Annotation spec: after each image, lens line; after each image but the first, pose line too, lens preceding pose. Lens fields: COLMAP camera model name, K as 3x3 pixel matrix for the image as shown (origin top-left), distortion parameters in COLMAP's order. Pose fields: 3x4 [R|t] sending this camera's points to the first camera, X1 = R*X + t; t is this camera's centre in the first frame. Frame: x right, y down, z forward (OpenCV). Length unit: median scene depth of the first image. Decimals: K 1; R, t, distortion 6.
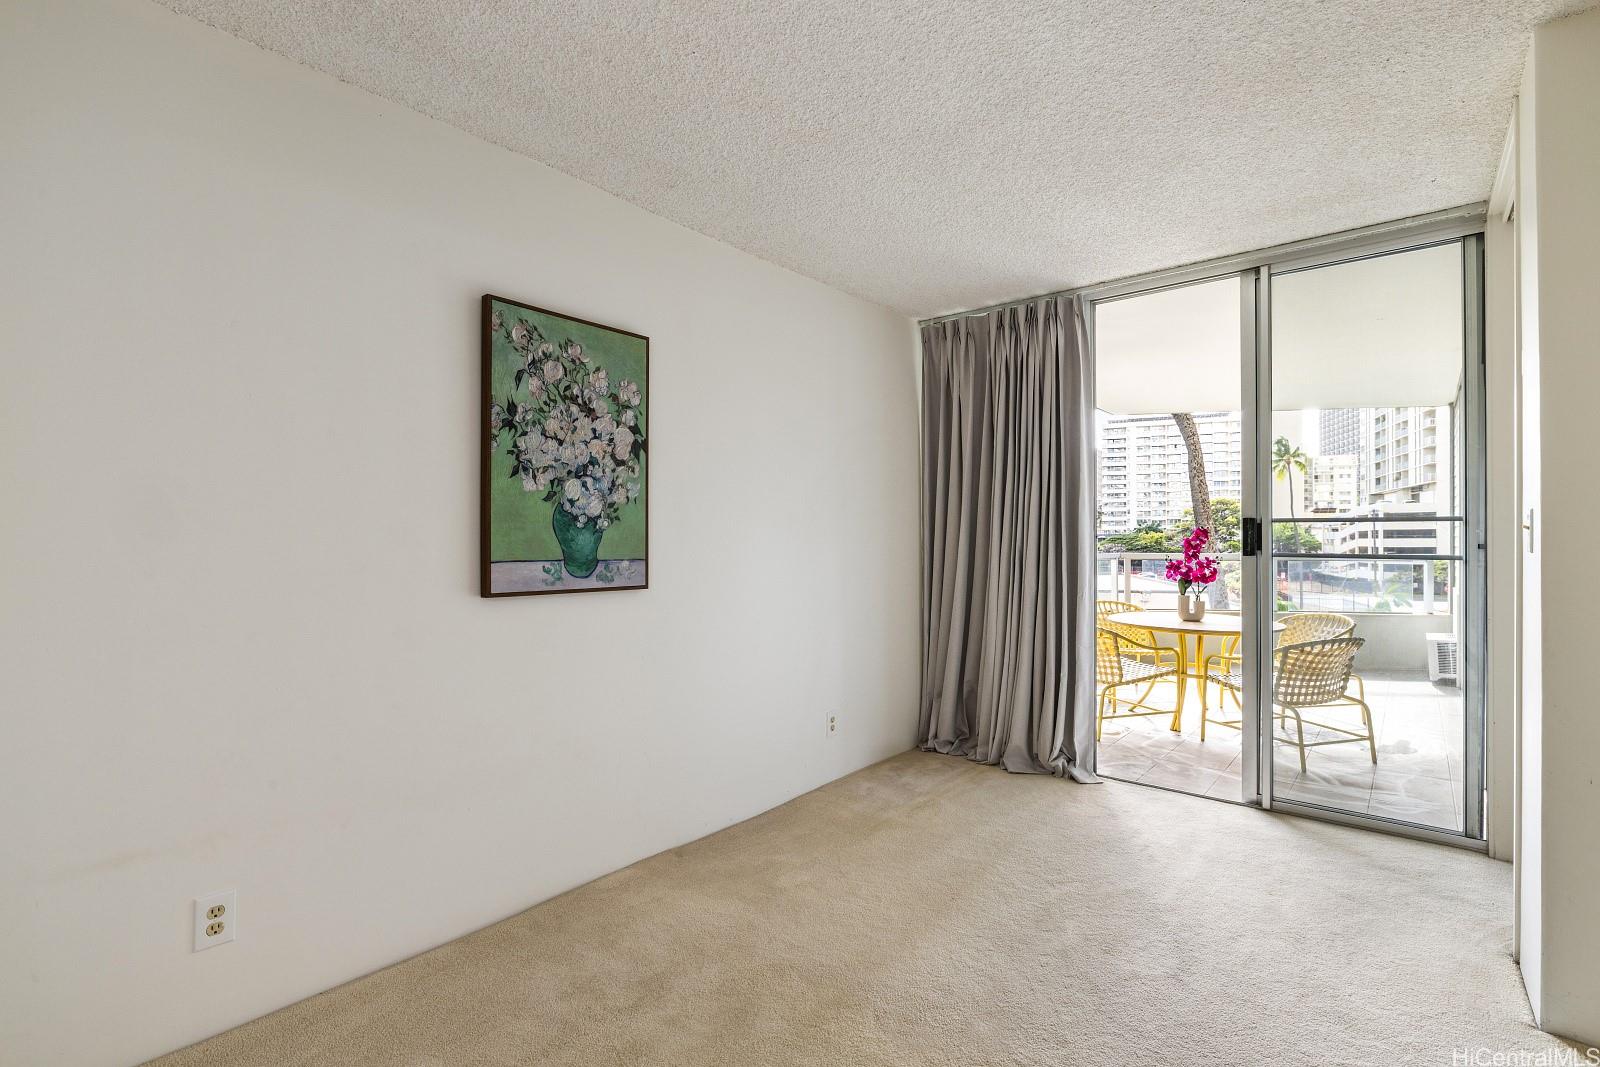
lens RADIAL K [[778.6, 0, 795.3], [0, 778.6, 532.1], [0, 0, 1]] dist [-0.004099, 0.002962]
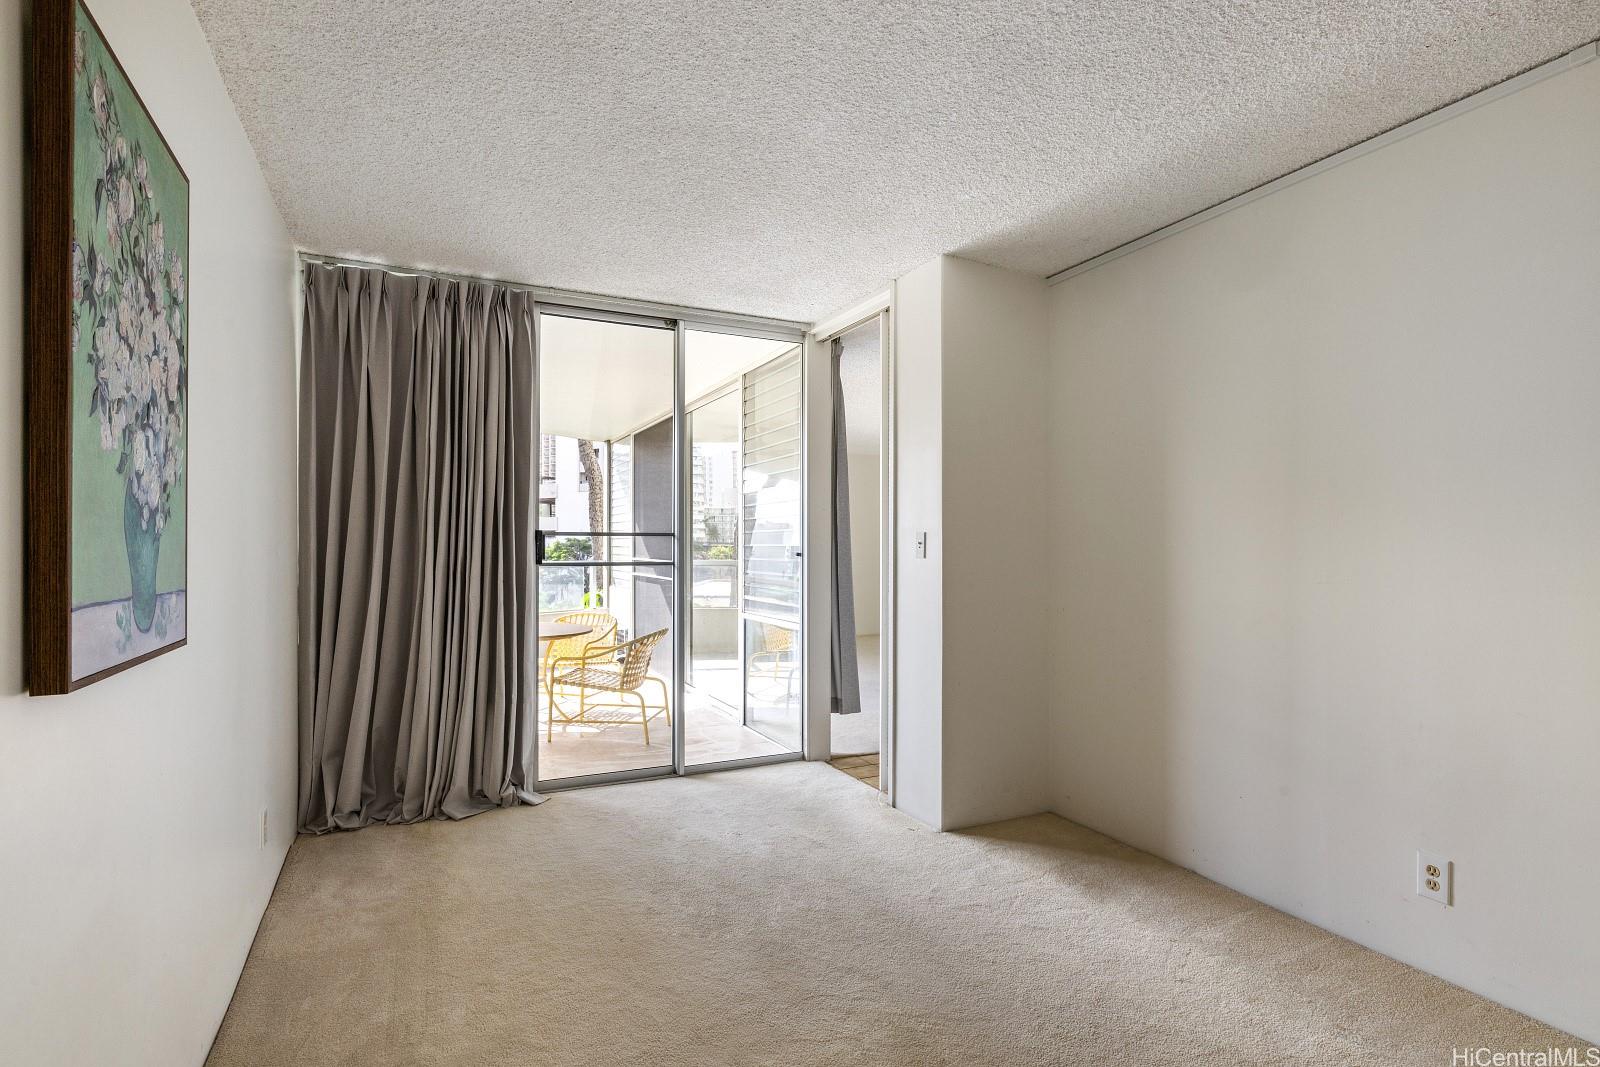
lens RADIAL K [[805.9, 0, 828.7], [0, 805.9, 540.2], [0, 0, 1]] dist [0.016262, -0.000312]
pose [[0.393874, 0.009019, 0.919120, -0.570377], [-0.010105, 0.999934, -0.005482, -0.000927], [-0.919109, -0.007128, 0.393939, 0.390271]]
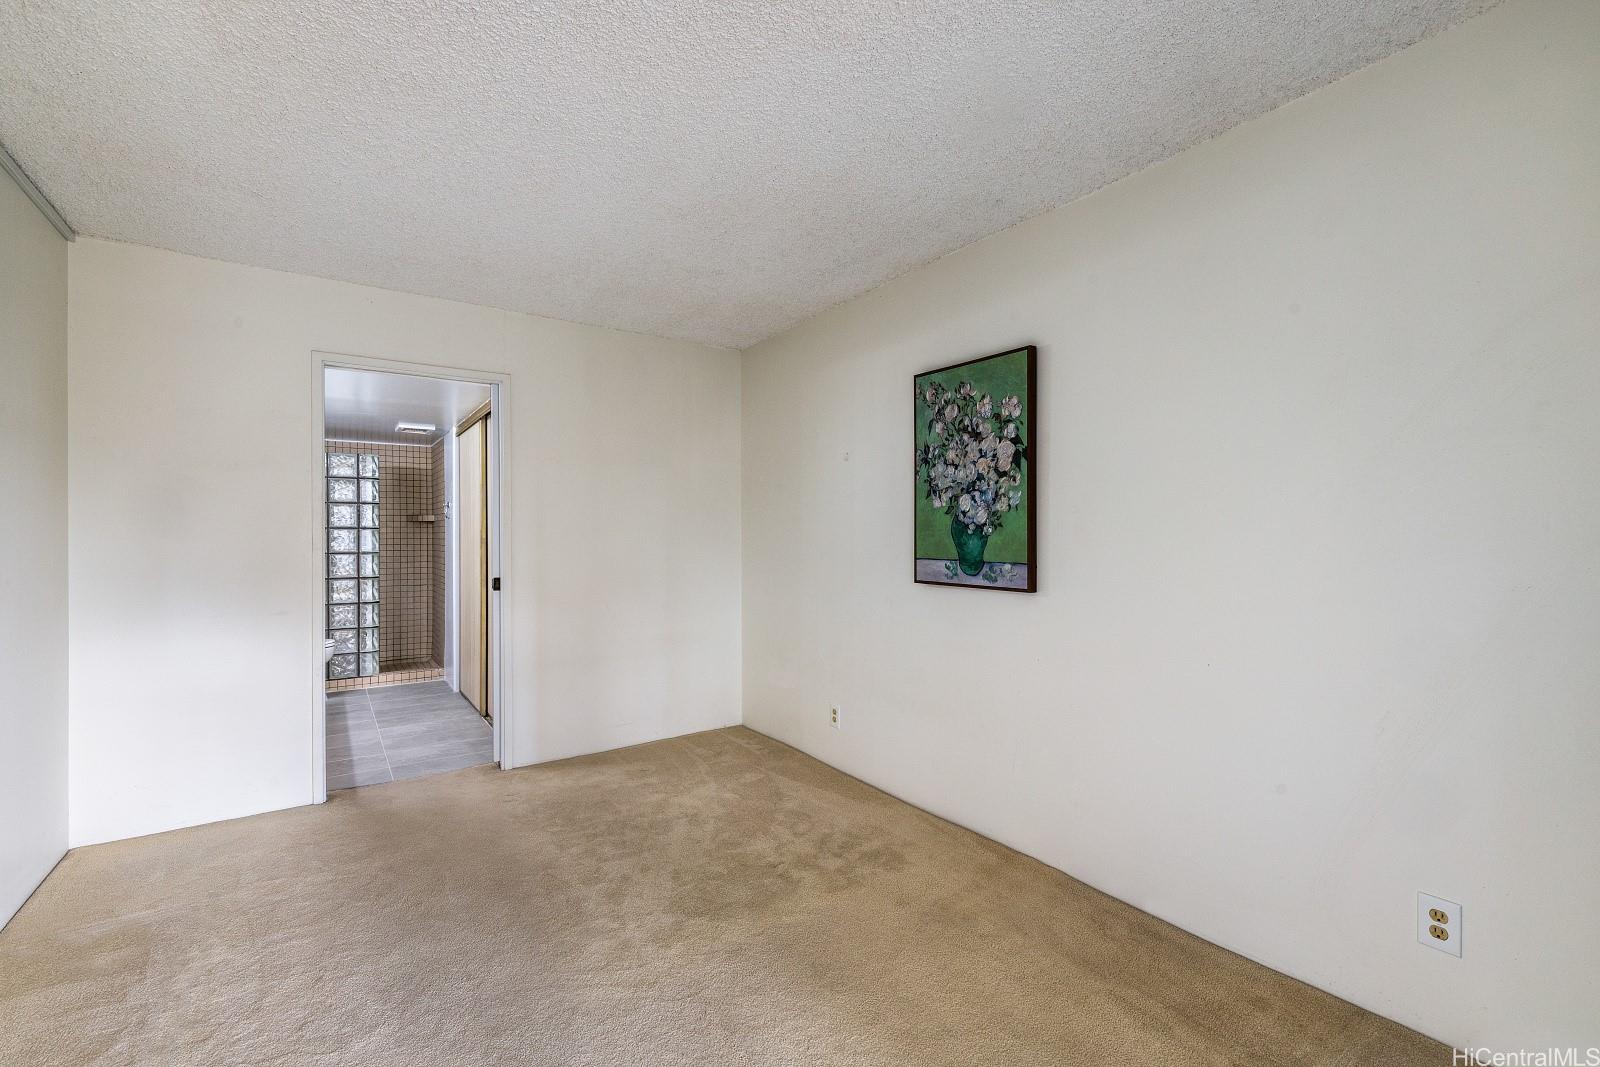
lens RADIAL K [[693.3, 0, 834.8], [0, 693.3, 534.2], [0, 0, 1]] dist [0.003530, 0.000053]
pose [[-0.244939, -0.001588, -0.969537, 0.805024], [0.010354, 0.999937, -0.004254, -0.002913], [0.969483, -0.011081, -0.244907, 1.041119]]
